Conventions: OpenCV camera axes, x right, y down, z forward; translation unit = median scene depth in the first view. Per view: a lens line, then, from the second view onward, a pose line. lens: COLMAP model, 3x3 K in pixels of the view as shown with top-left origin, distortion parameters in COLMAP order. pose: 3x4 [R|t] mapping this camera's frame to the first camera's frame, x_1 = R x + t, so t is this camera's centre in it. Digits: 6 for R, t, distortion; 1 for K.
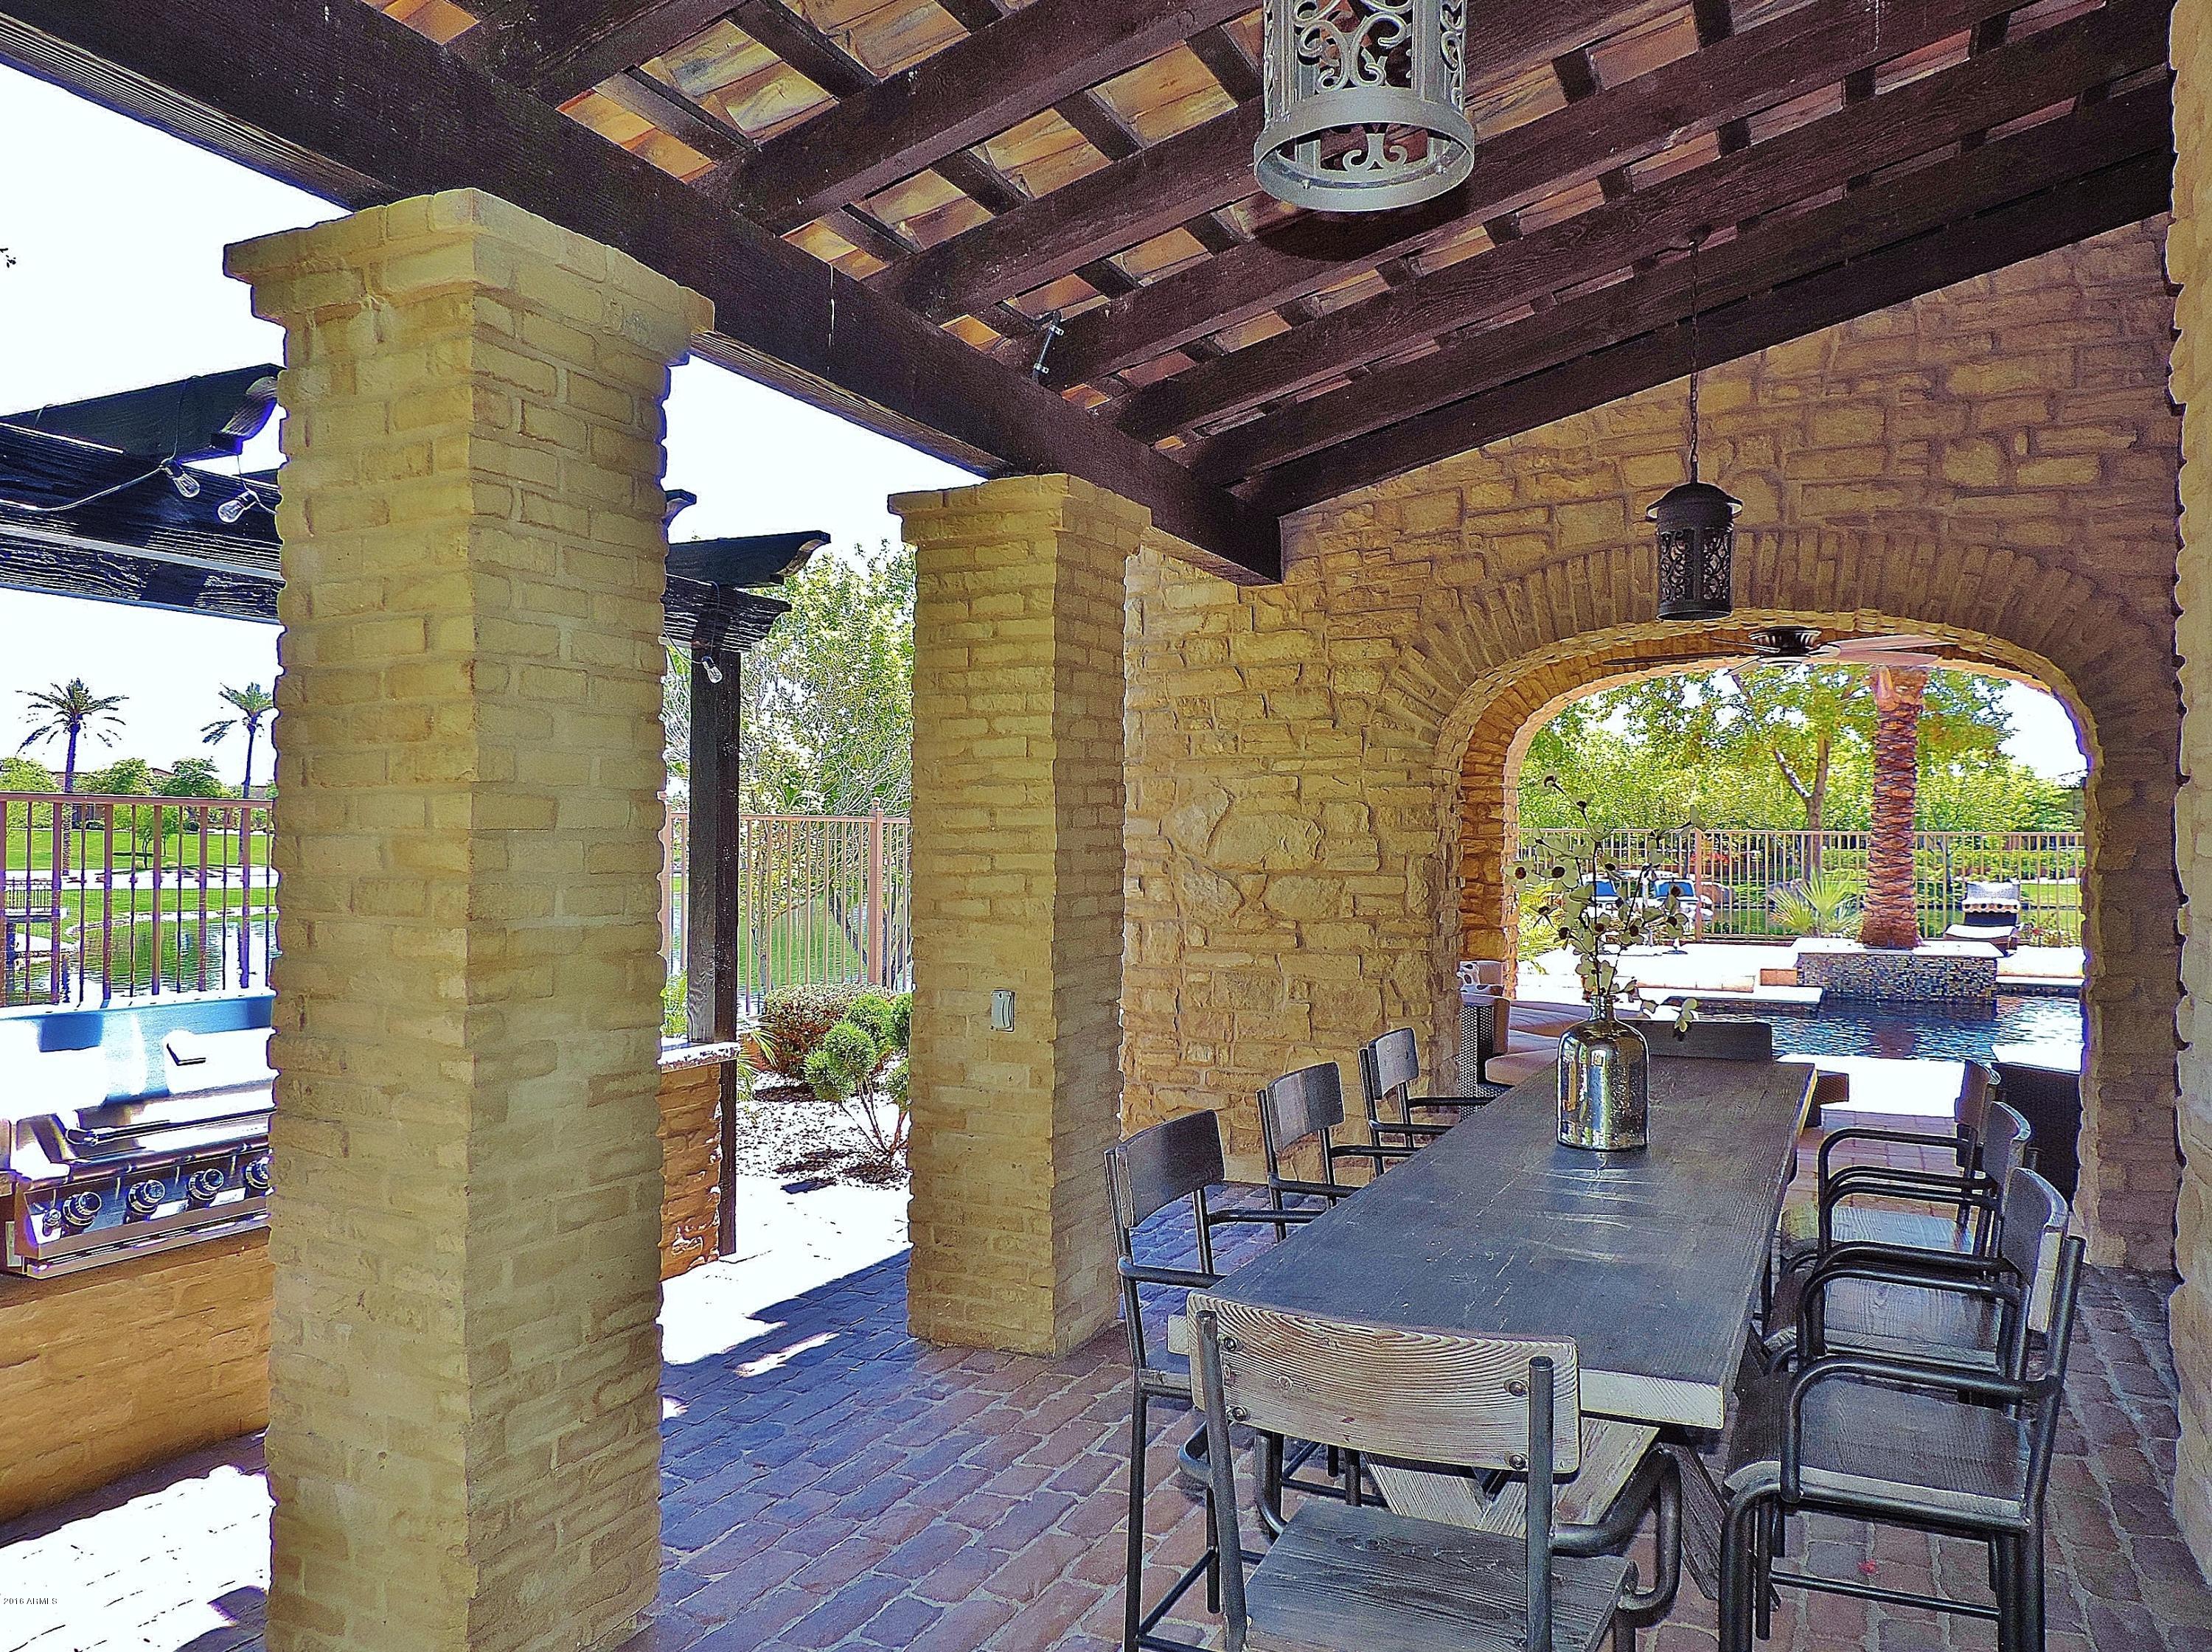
lens RADIAL K [[1574.5, 0, 1104.7], [0, 1574.5, 829.3], [0, 0, 1]] dist [-0.028508, -0.004102]
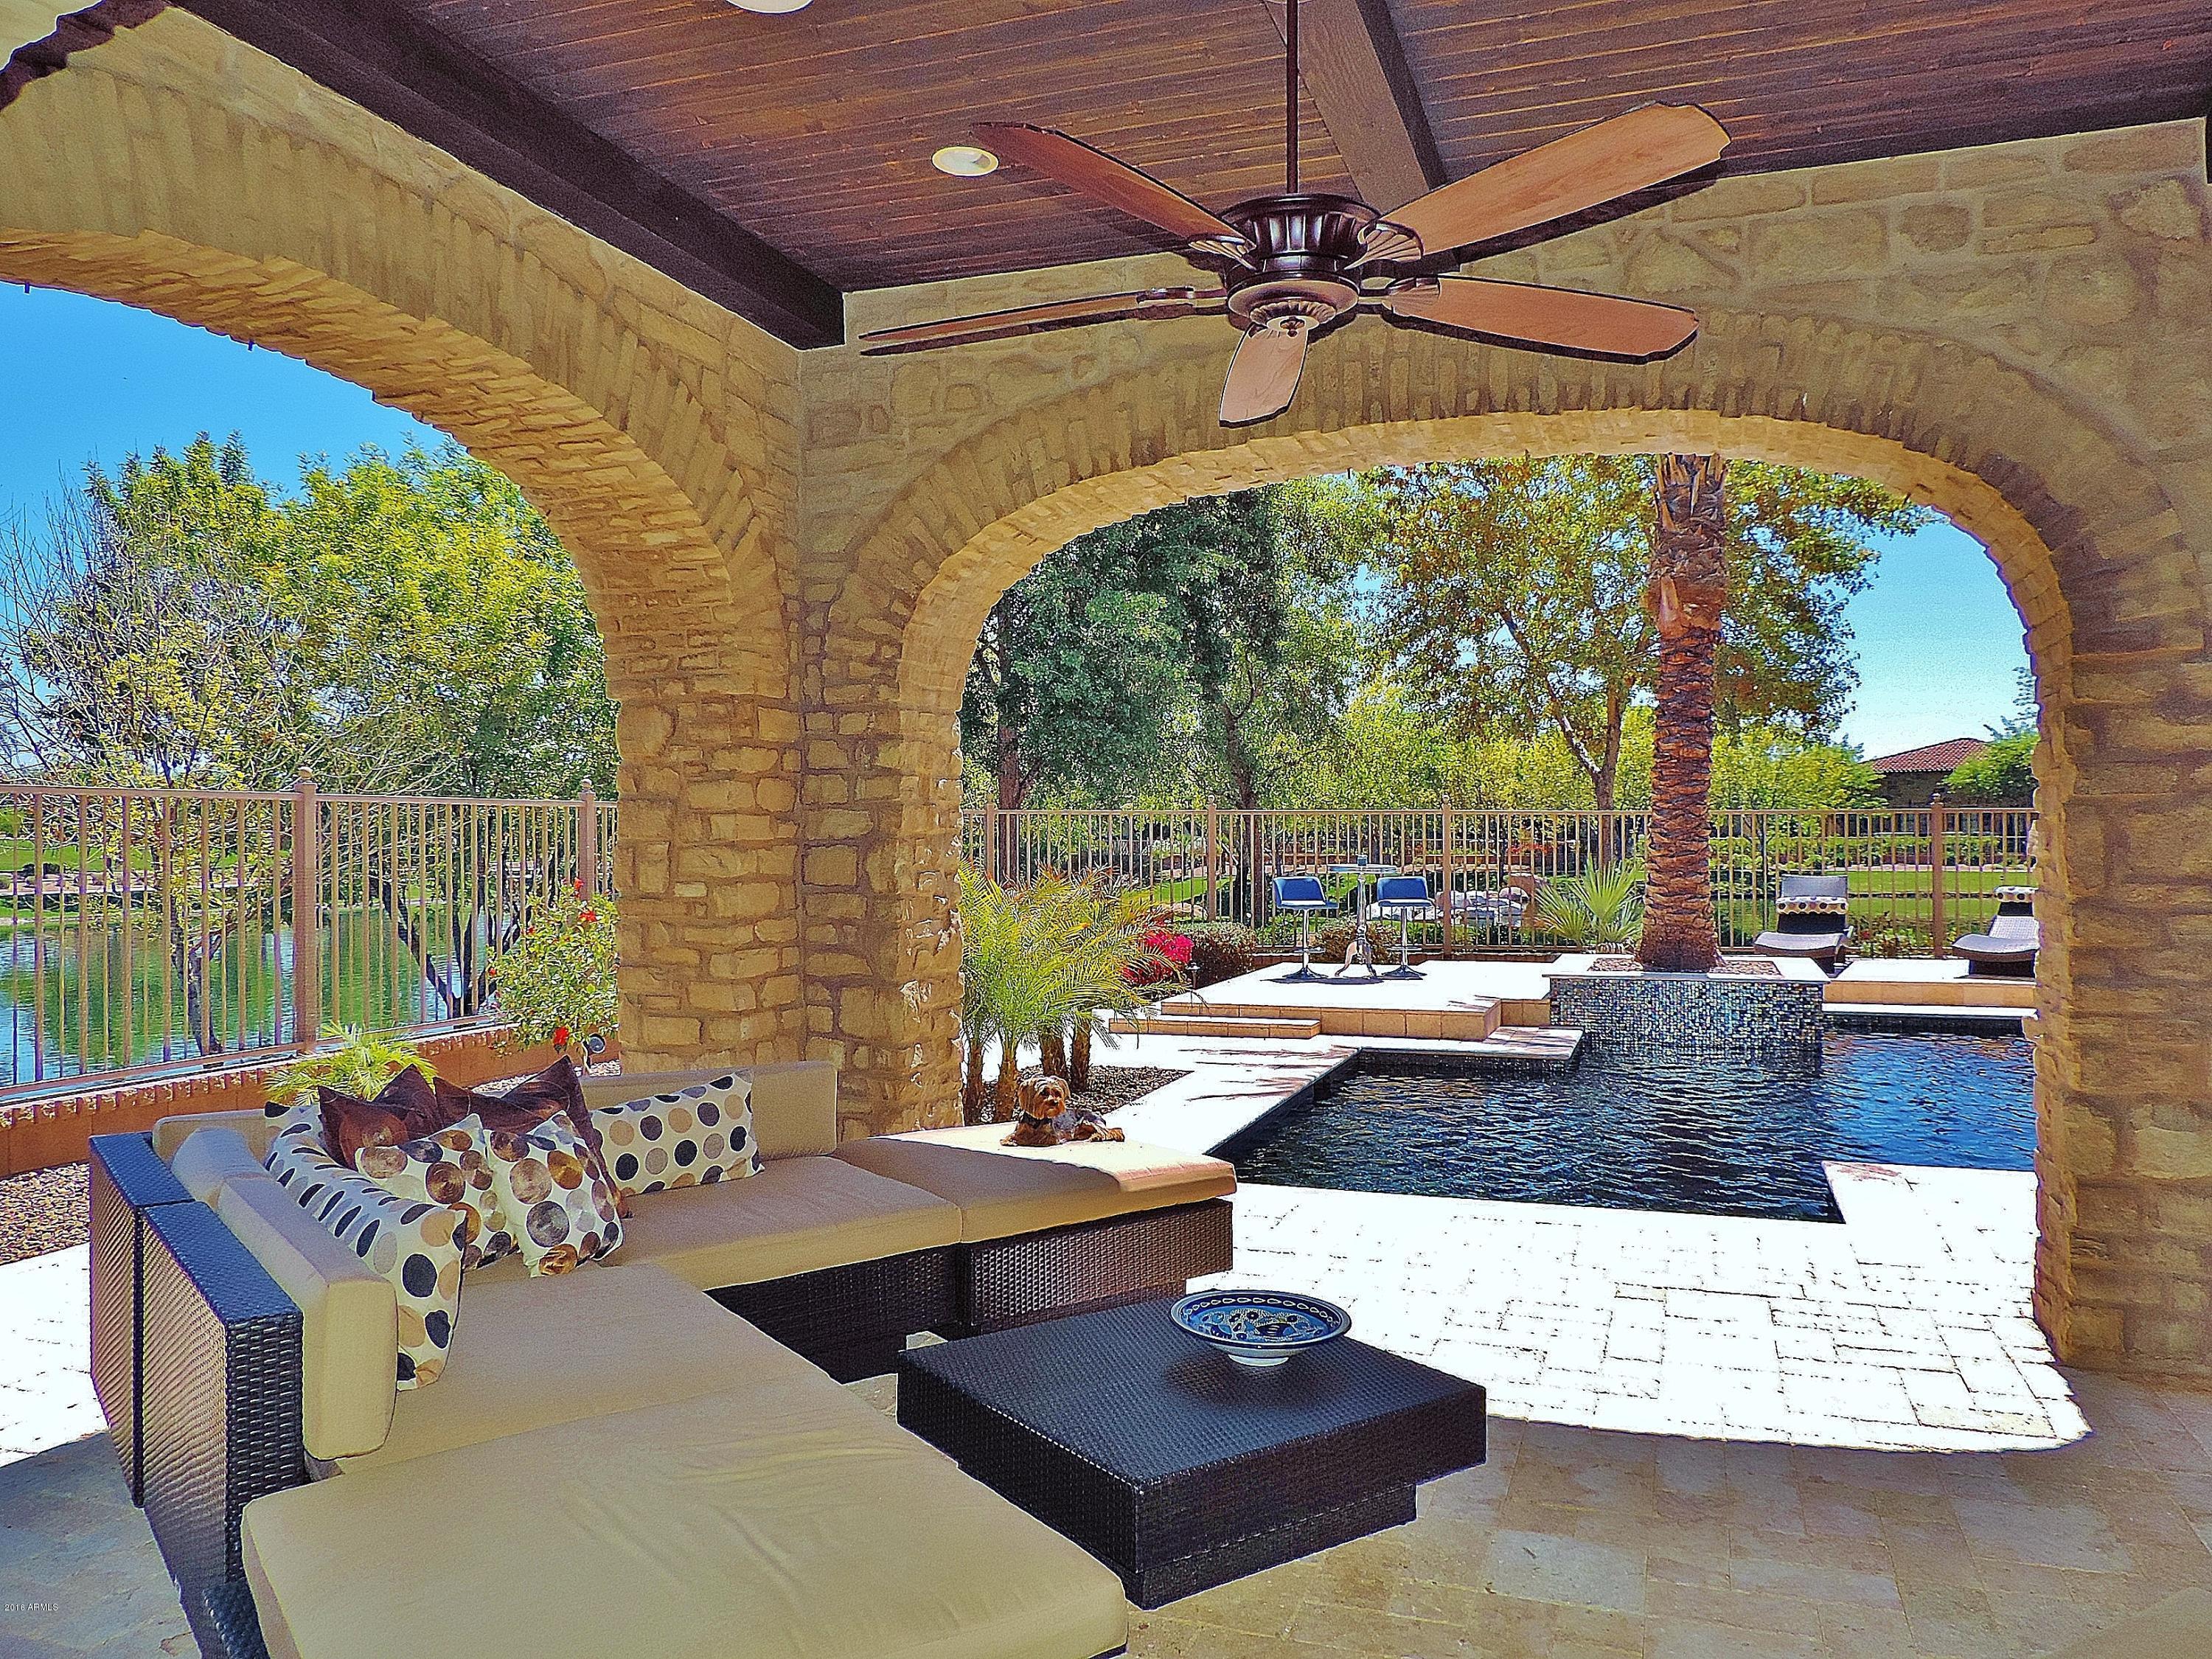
lens RADIAL K [[1574.7, 0, 1119.8], [0, 1574.7, 821.4], [0, 0, 1]] dist [-0.028508, -0.004102]
pose [[0.994629, -0.007003, 0.103271, 0.158337], [0.007196, 0.999973, -0.001495, 0.006961], [-0.103257, 0.002231, 0.994652, 0.282826]]
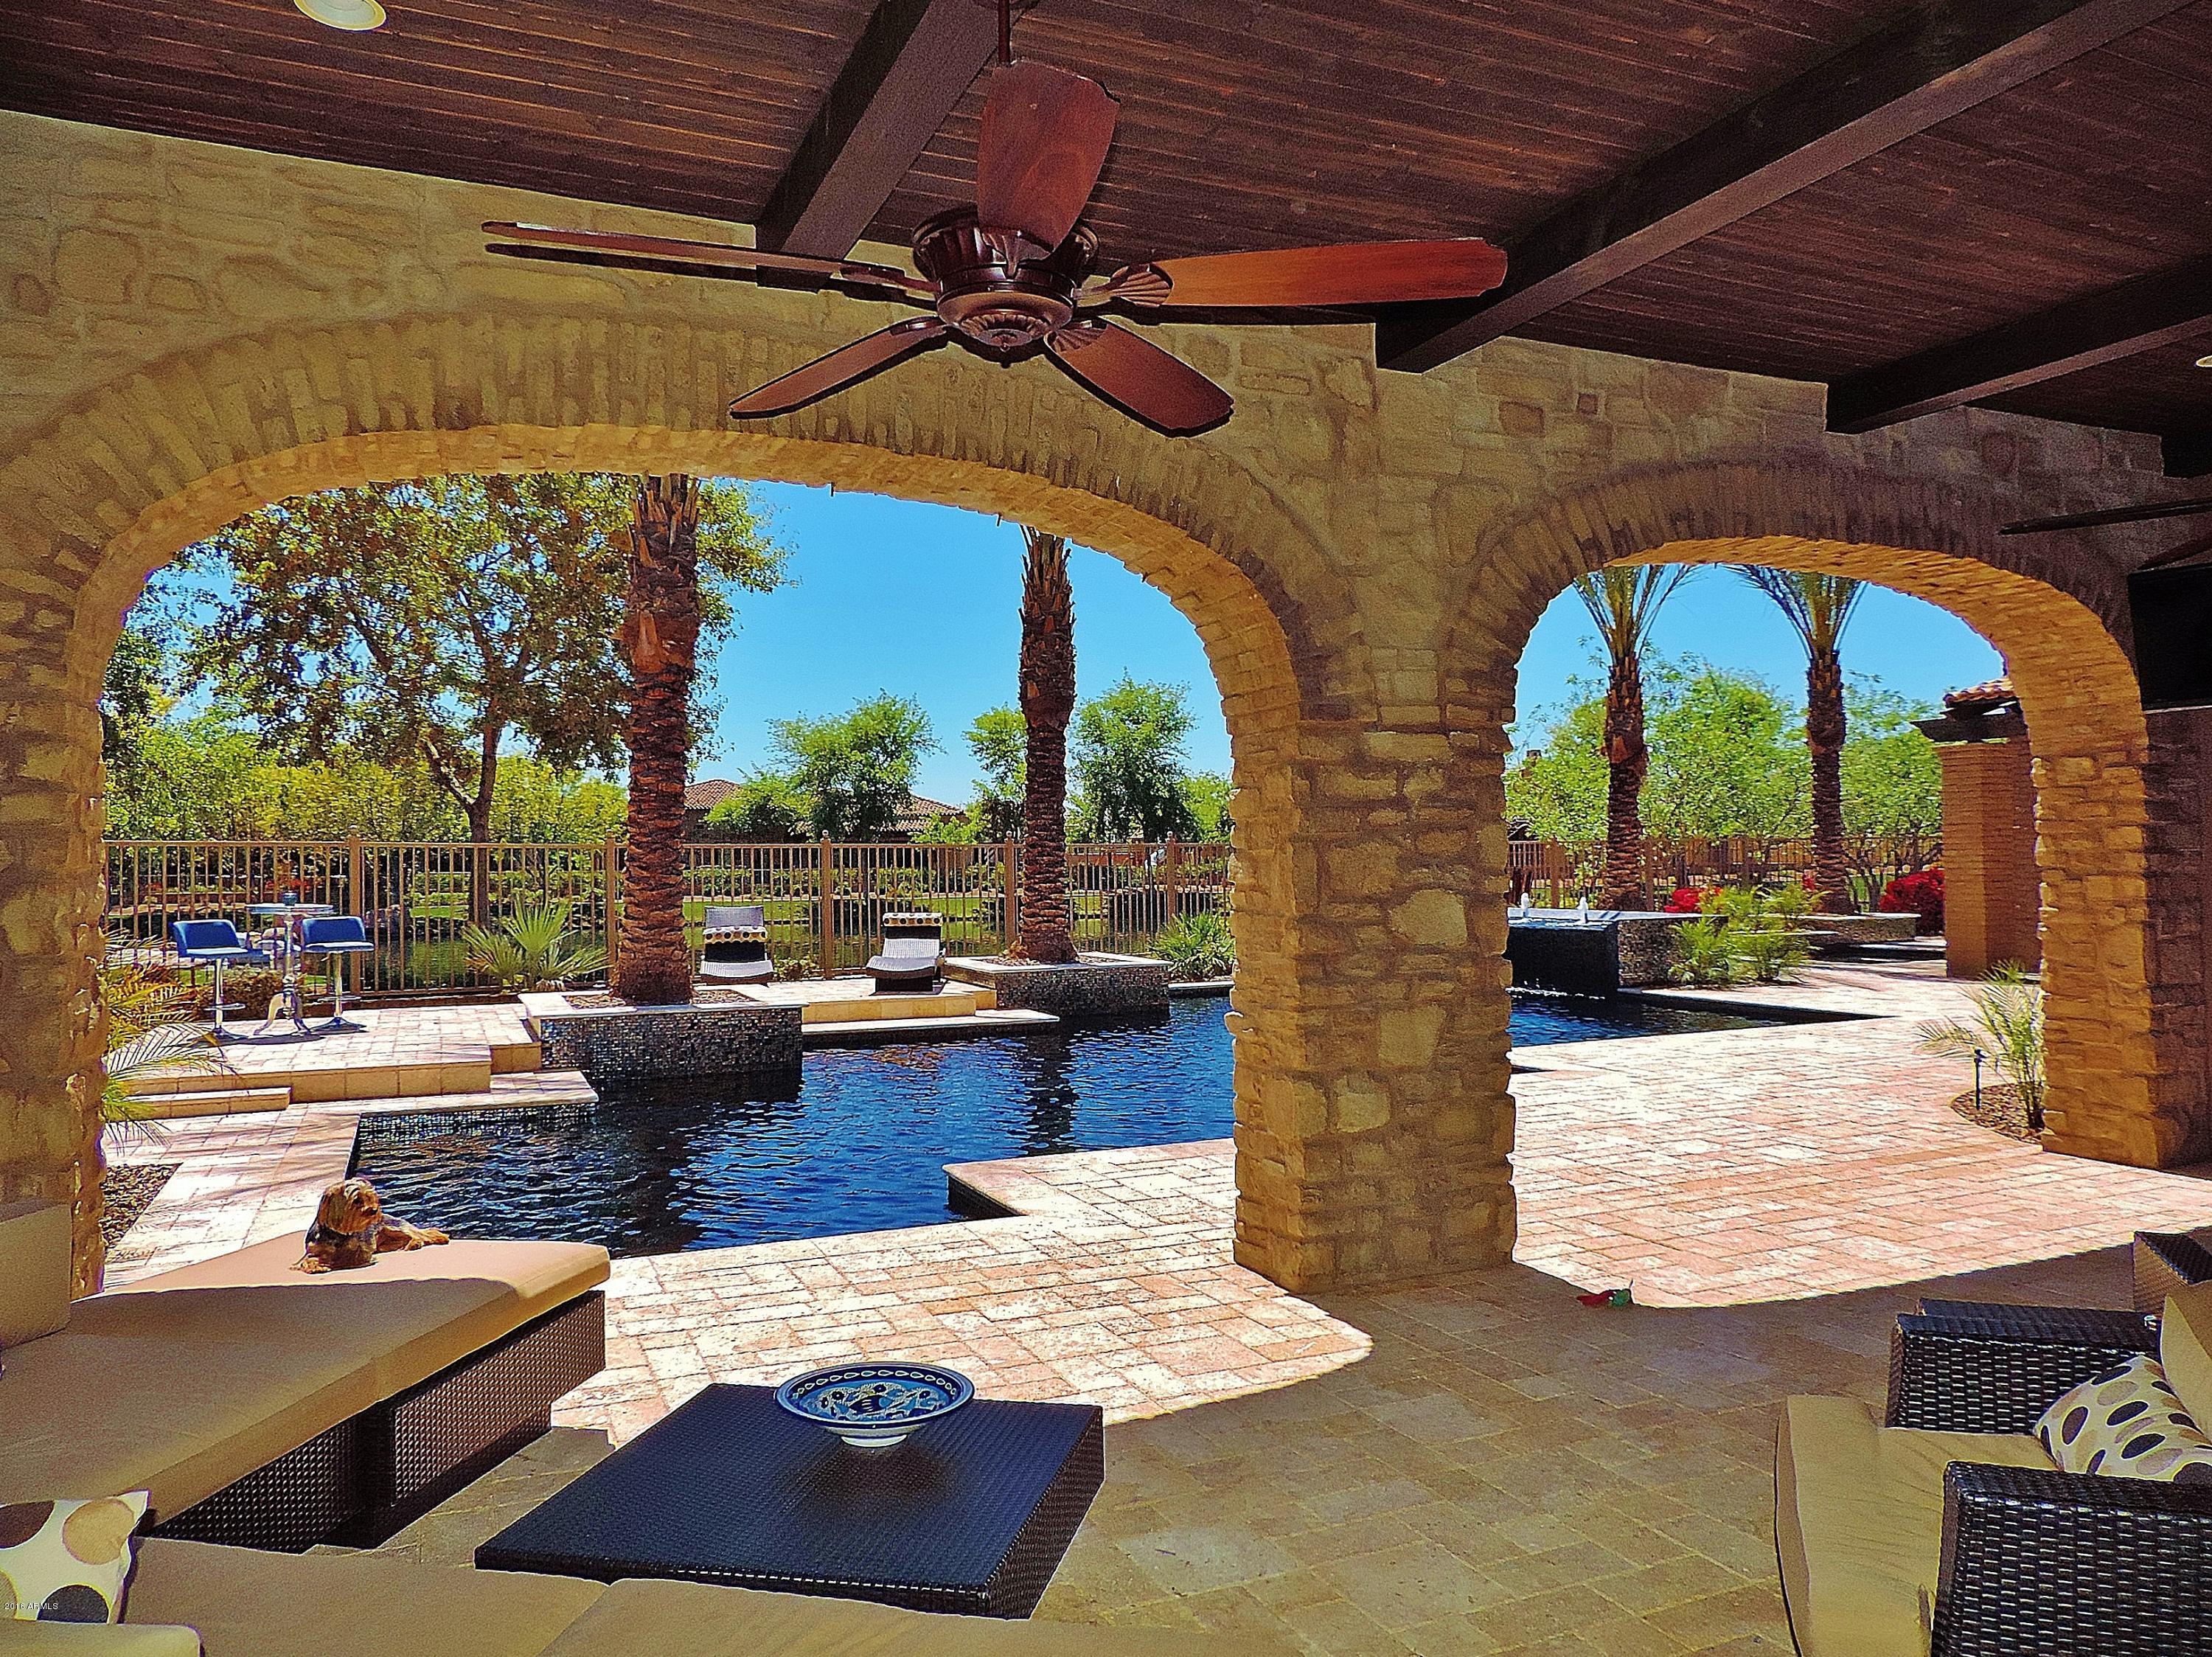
lens RADIAL K [[1574.8, 0, 1120.3], [0, 1574.8, 821.1], [0, 0, 1]] dist [-0.028508, -0.004102]
pose [[0.645117, 0.009031, 0.764031, 0.079020], [0.007059, 0.999817, -0.017778, 0.006506], [-0.764051, 0.016863, 0.644935, 0.335169]]
